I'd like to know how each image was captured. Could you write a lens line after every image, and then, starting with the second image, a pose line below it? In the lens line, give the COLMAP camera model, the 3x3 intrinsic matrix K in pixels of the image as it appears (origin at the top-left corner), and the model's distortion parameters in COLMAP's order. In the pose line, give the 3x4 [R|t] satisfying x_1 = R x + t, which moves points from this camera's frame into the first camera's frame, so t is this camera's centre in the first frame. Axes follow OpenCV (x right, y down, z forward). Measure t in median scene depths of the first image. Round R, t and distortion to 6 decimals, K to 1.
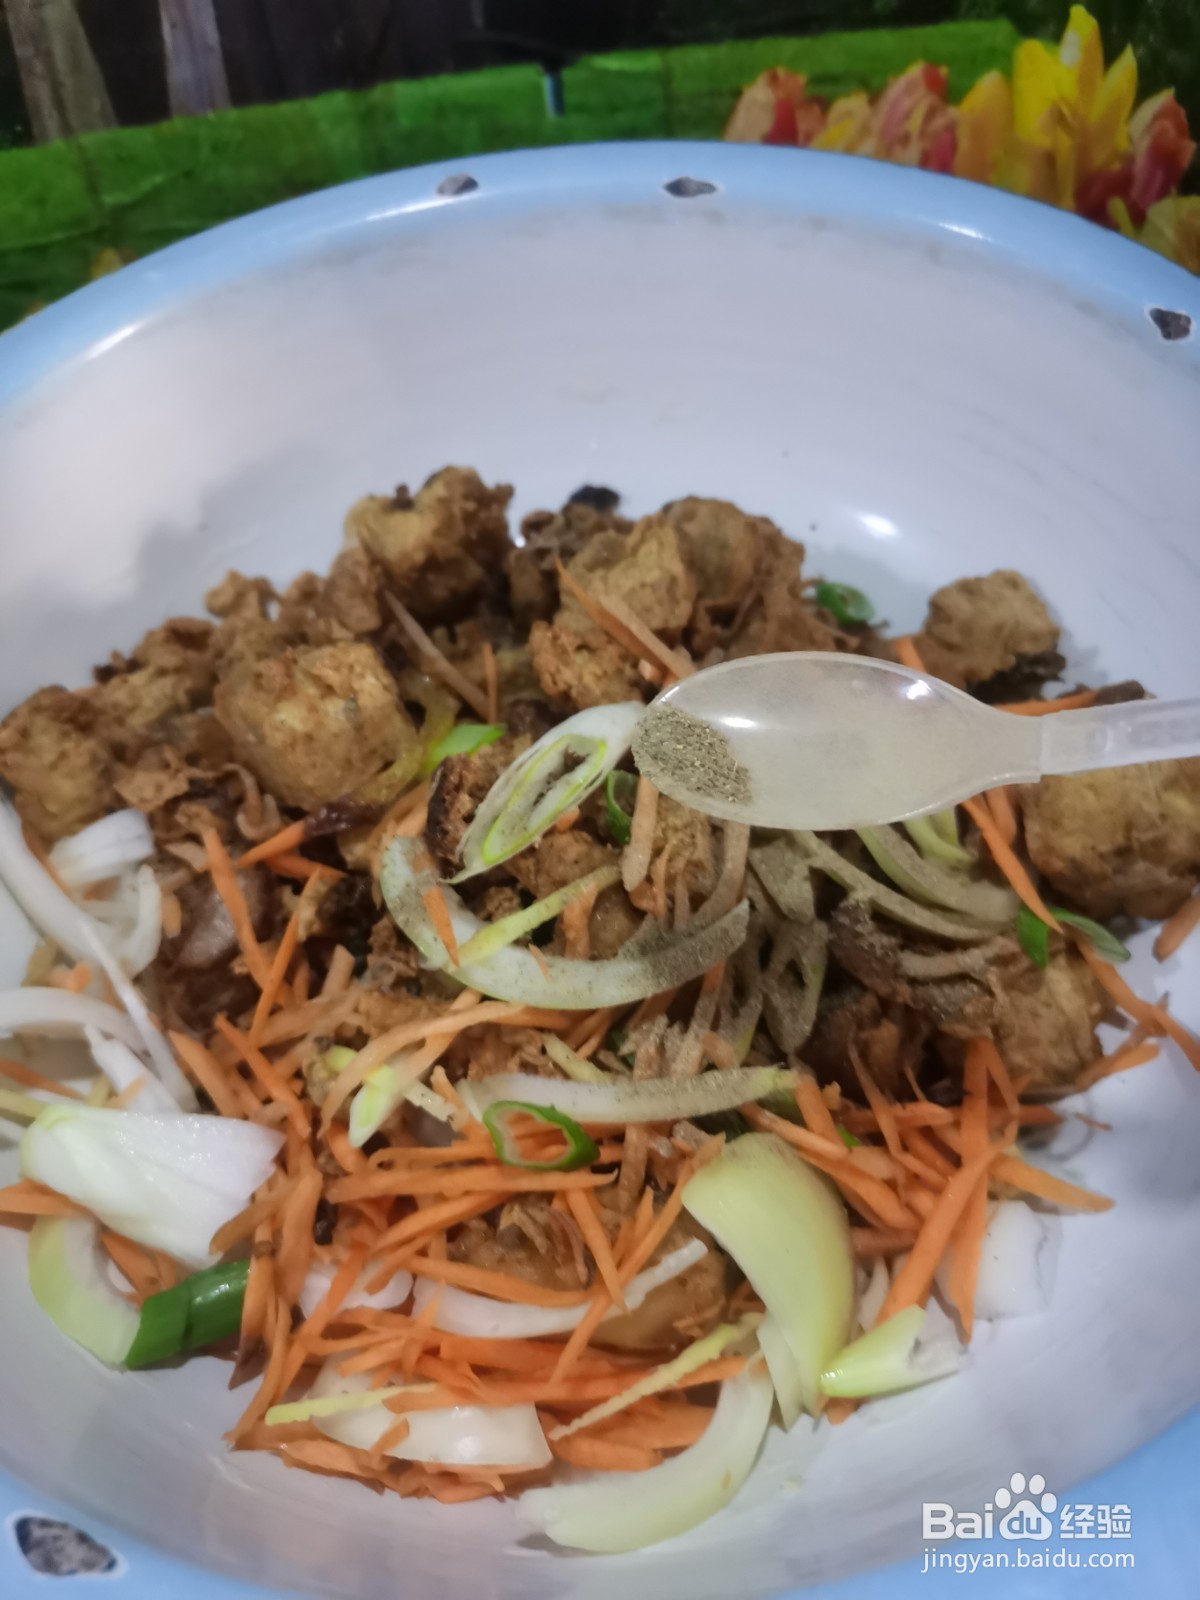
lens RADIAL K [[1257.3, 0, 600.0], [0, 1257.3, 800.0], [0, 0, 1]] dist [-0.011174, -0.010991]
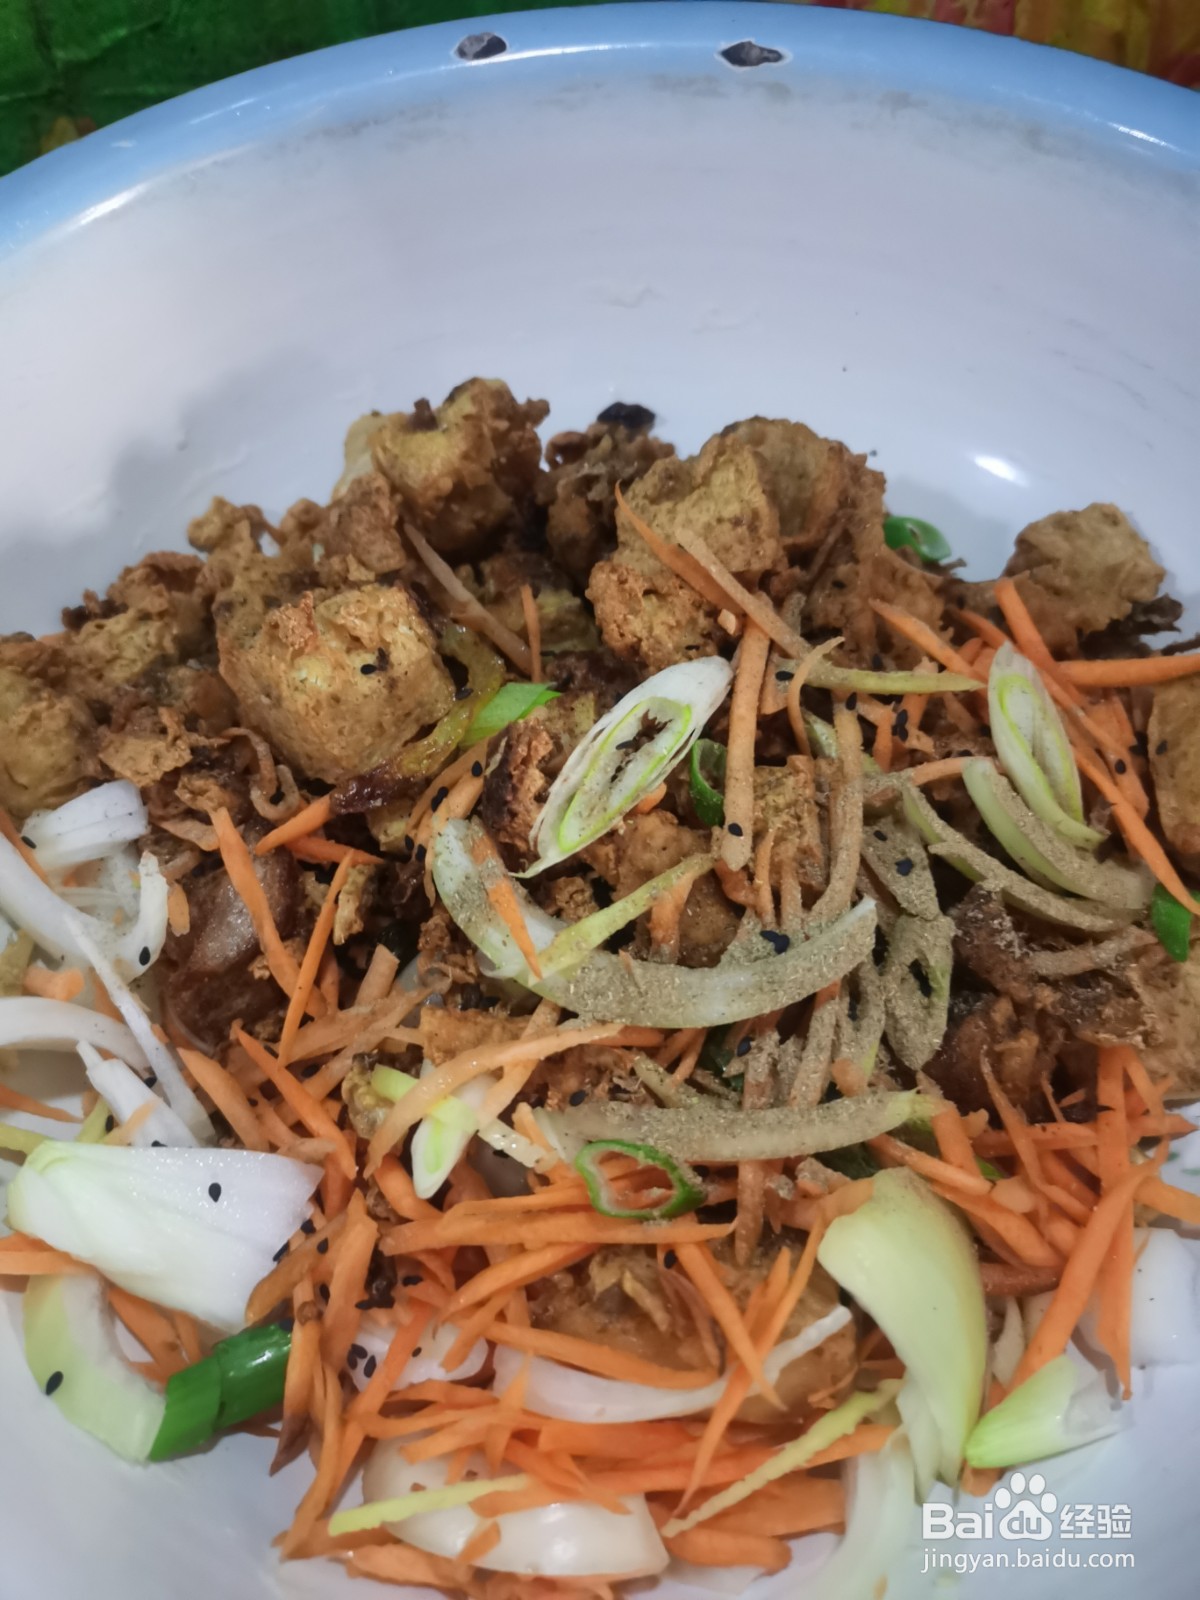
lens RADIAL K [[1259.8, 0, 599.3], [0, 1259.8, 792.0], [0, 0, 1]] dist [-0.005085, -0.009987]
pose [[0.998707, -0.005188, 0.050572, -0.102870], [0.002533, 0.998622, 0.052412, -0.033273], [-0.050774, -0.052216, 0.997344, 0.146324]]
